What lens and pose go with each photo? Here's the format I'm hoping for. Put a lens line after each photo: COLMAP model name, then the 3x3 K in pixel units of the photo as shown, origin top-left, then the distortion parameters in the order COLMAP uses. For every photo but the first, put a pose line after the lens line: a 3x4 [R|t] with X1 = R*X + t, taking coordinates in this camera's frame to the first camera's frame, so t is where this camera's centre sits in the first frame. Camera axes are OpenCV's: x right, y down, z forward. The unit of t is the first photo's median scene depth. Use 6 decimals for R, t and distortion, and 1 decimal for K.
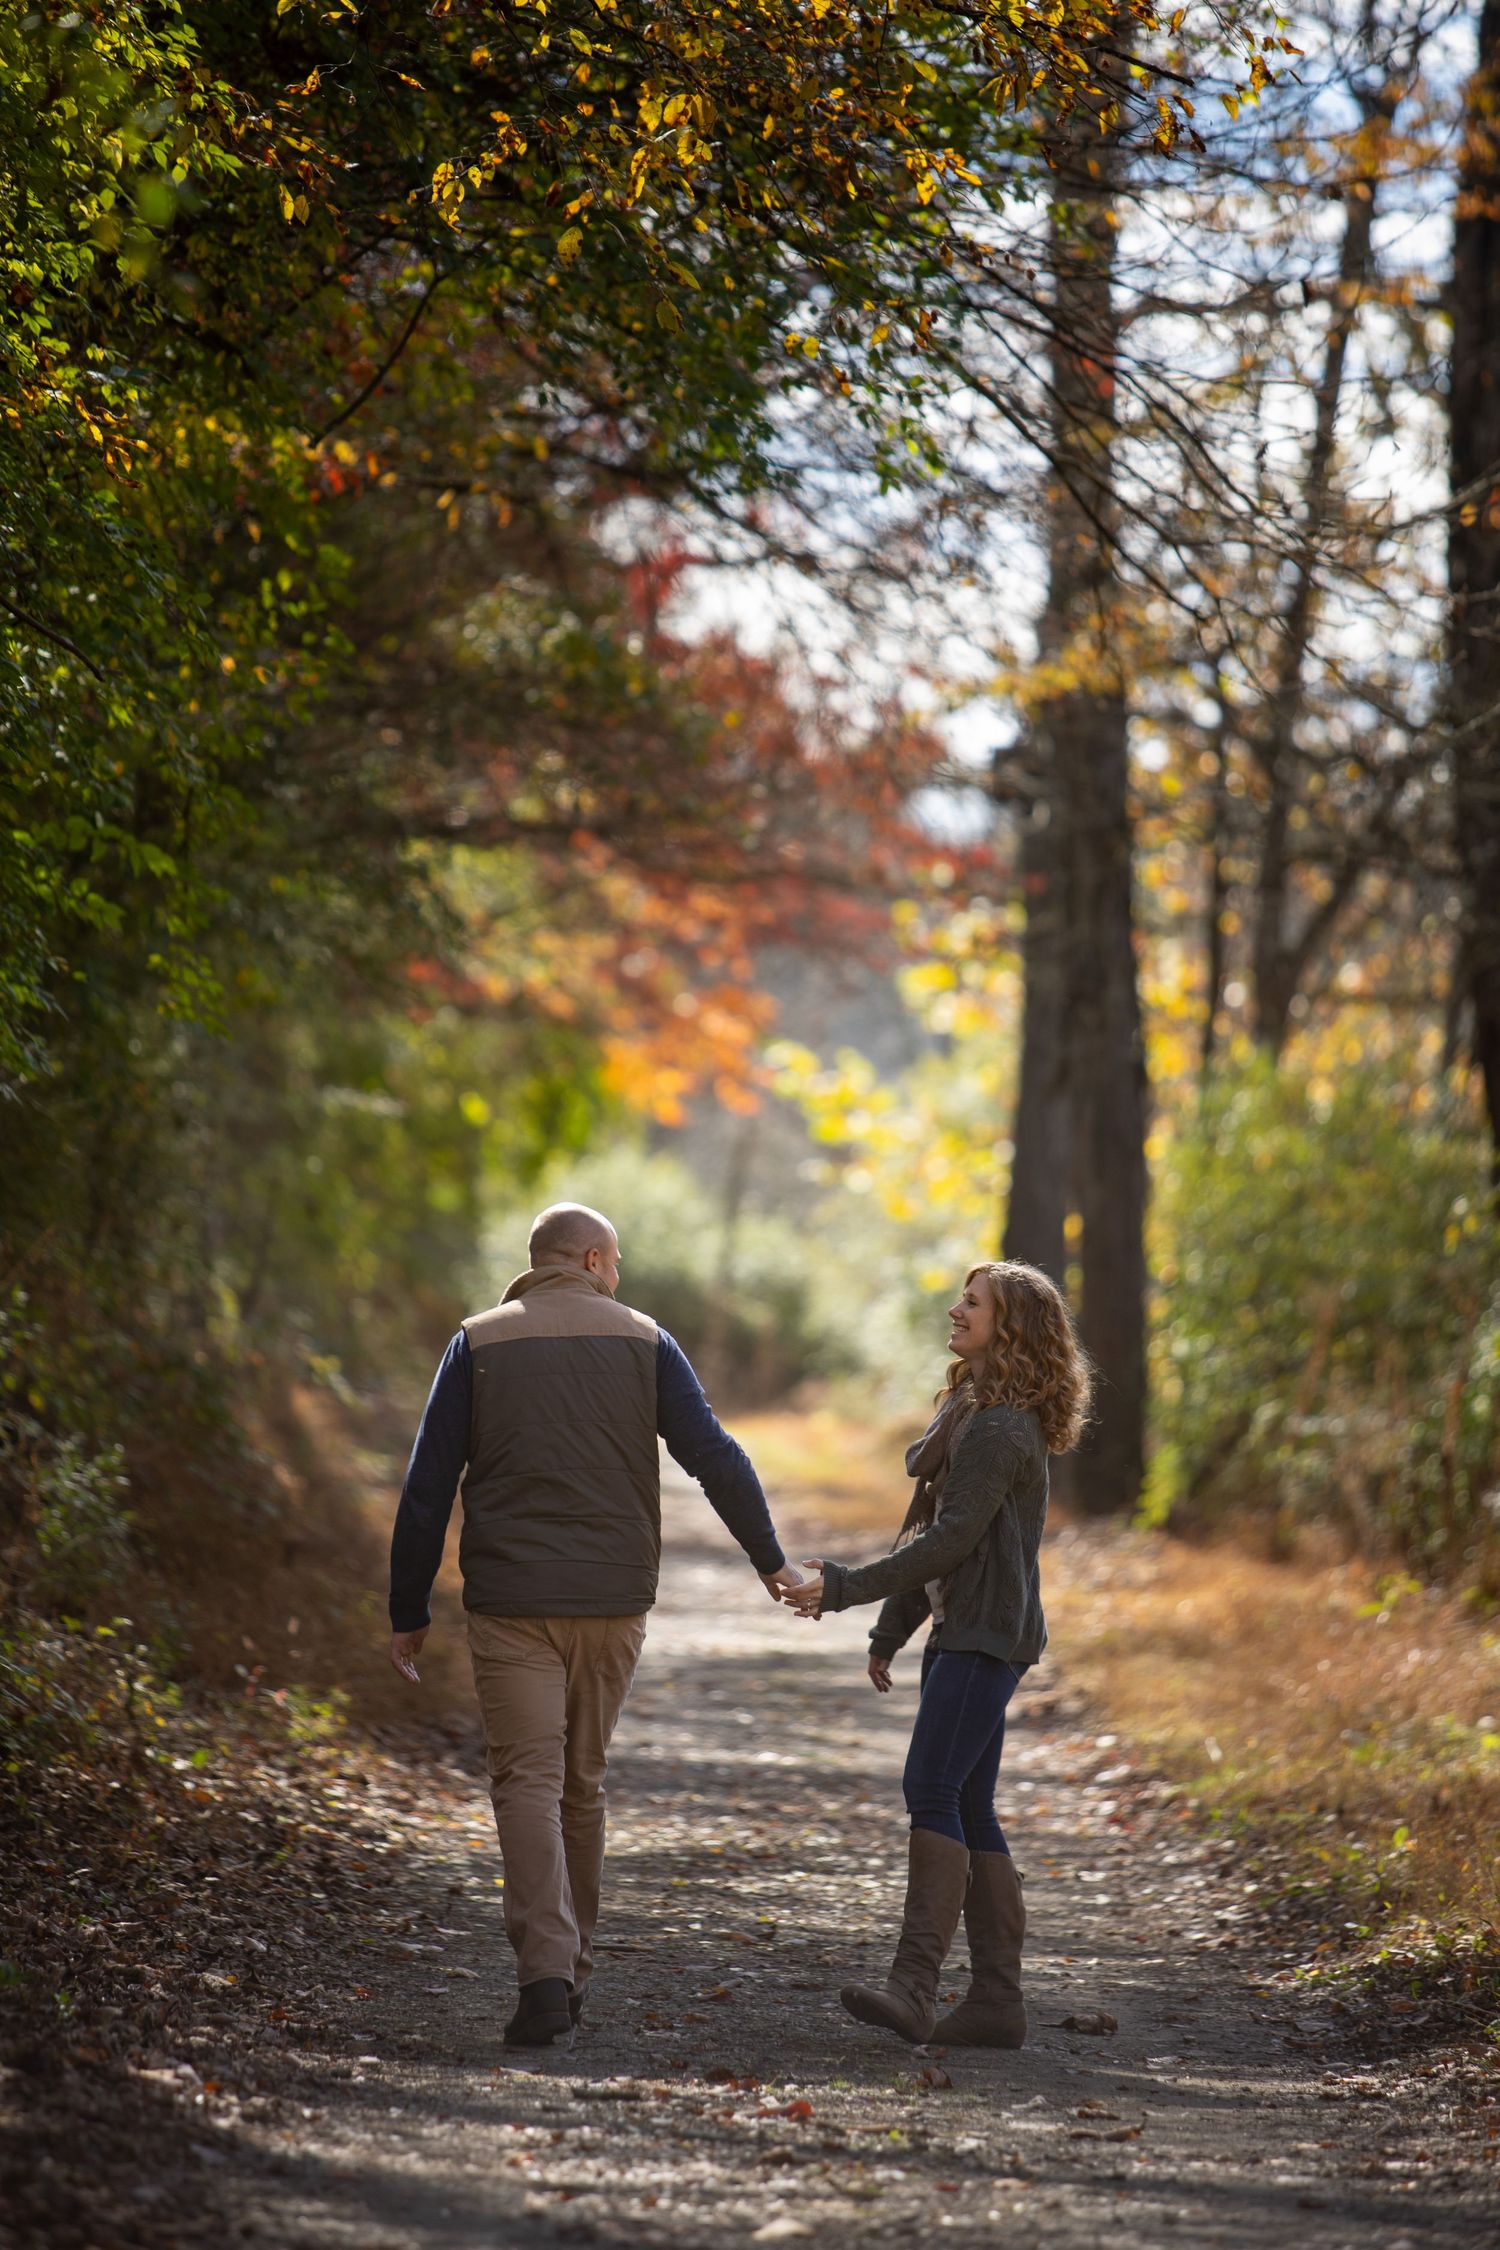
lens RADIAL K [[16640.1, 0, 750.0], [0, 16640.1, 1125.0], [0, 0, 1]] dist [2.867470, 100.553318]
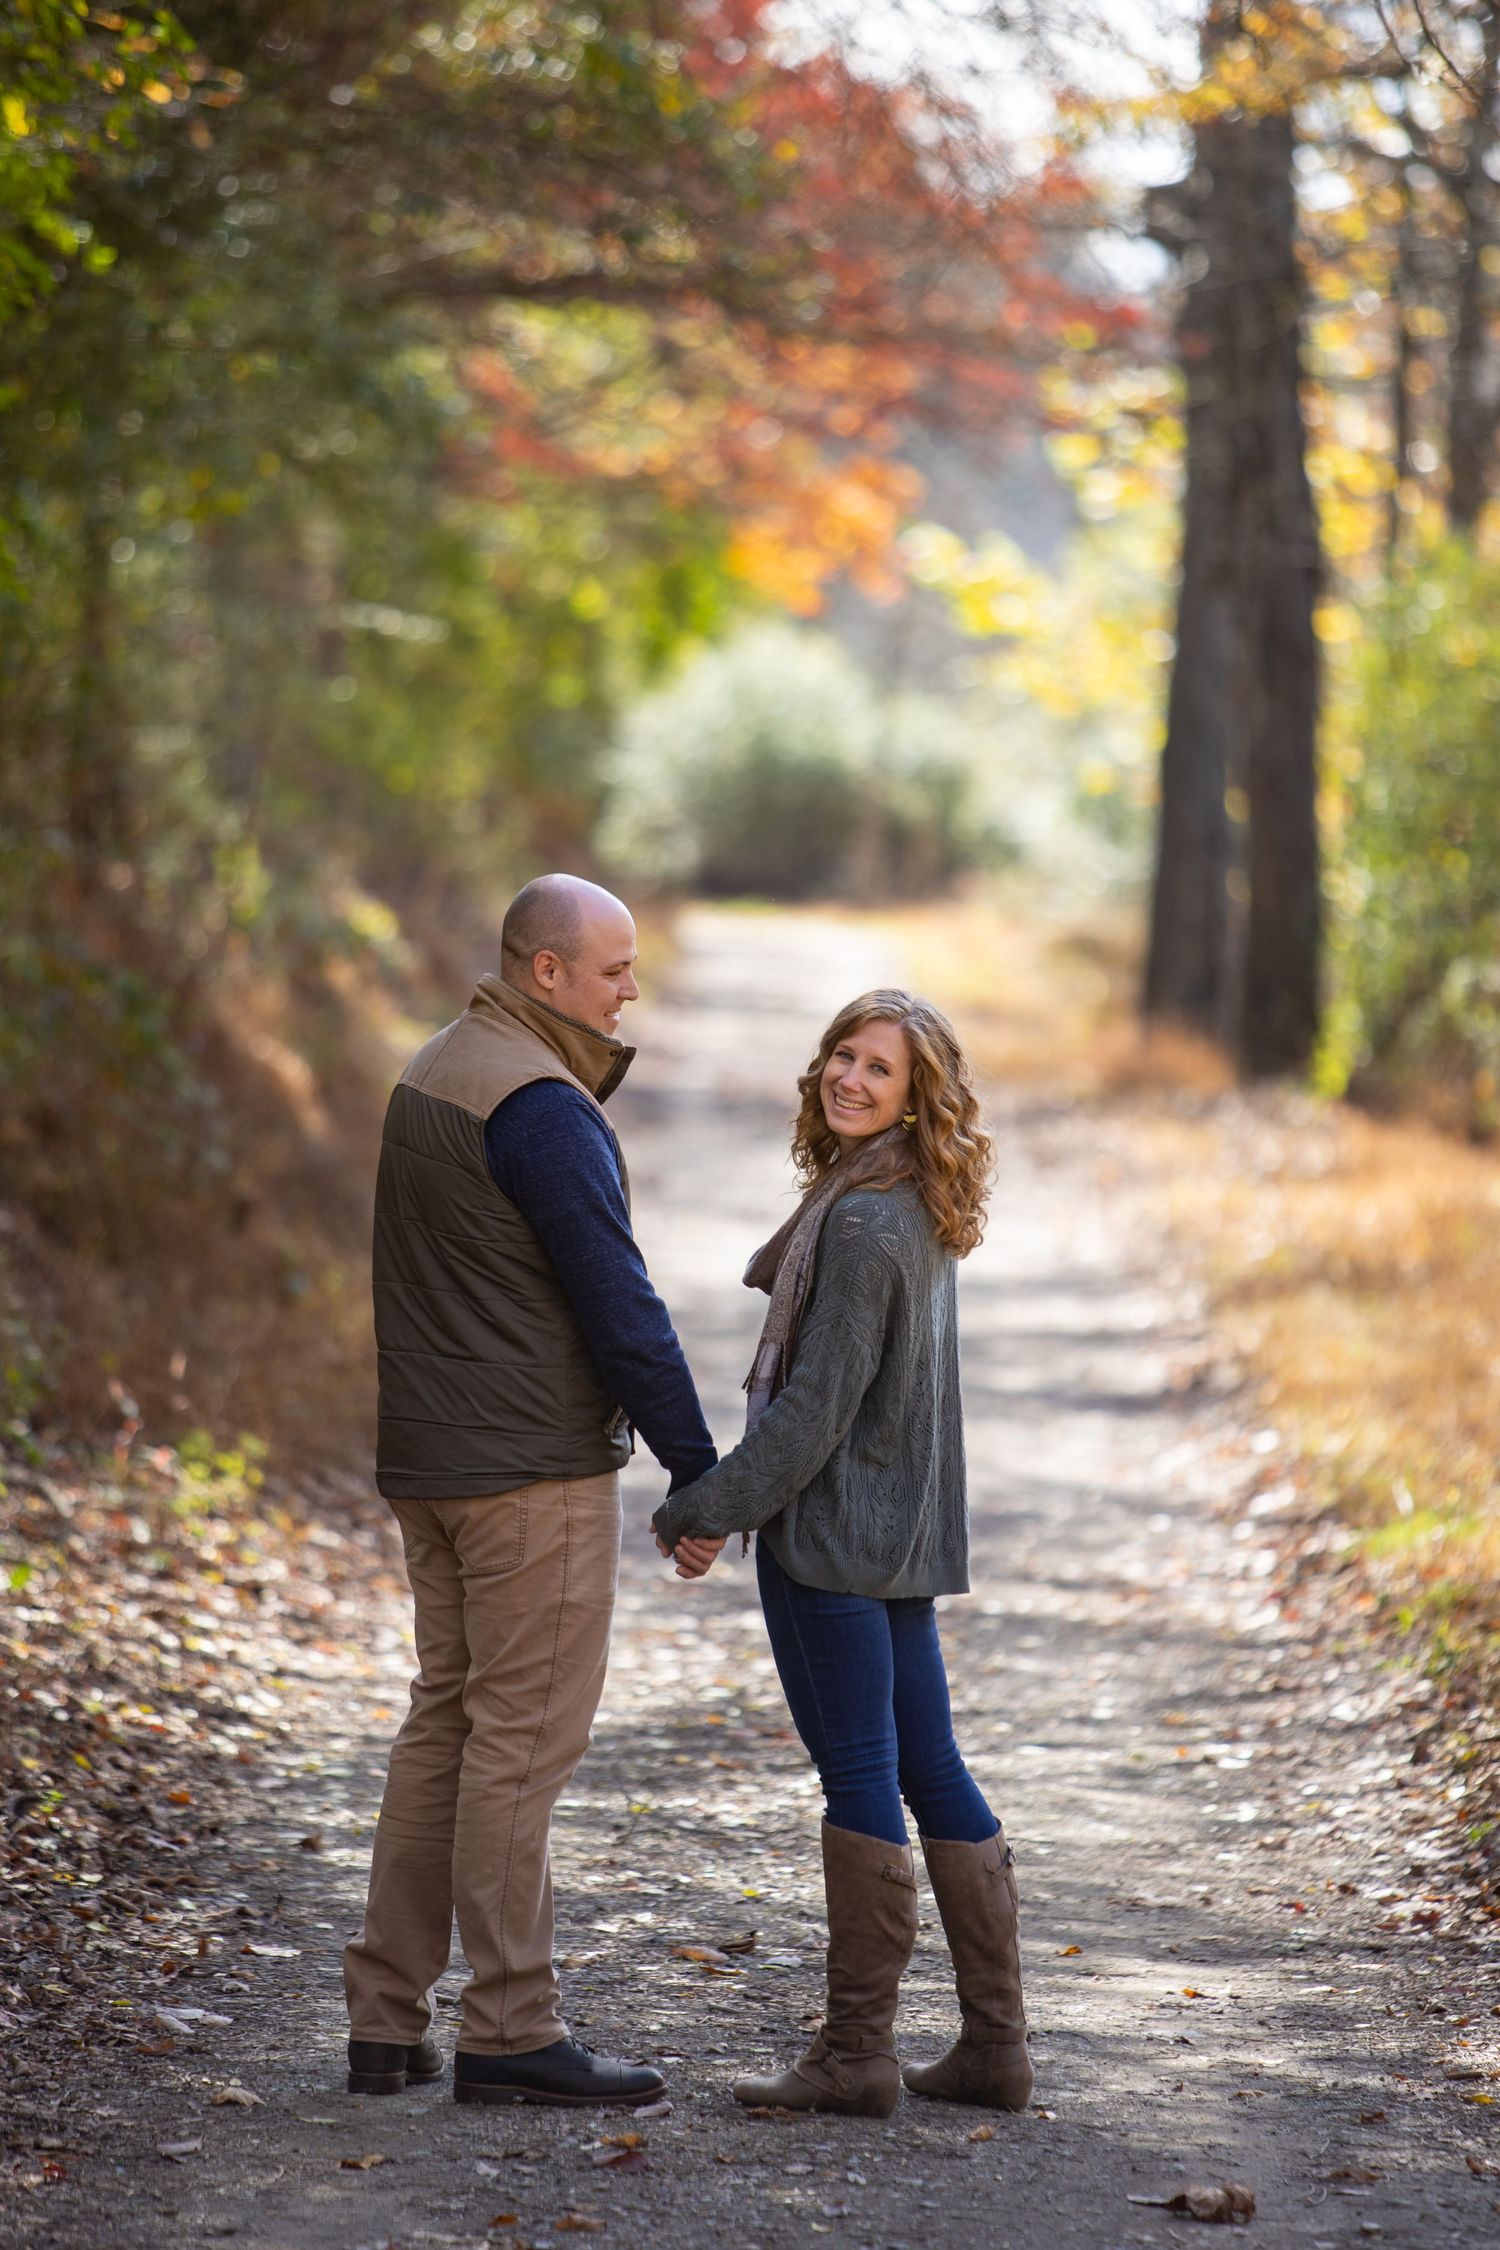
lens RADIAL K [[16640.1, 0, 750.0], [0, 16640.1, 1125.0], [0, 0, 1]] dist [2.867470, 100.553318]
pose [[0.999892, -0.009383, -0.011288, 0.003787], [0.009746, 0.999422, 0.032561, -0.002769], [0.010976, -0.032667, 0.999406, 0.133420]]
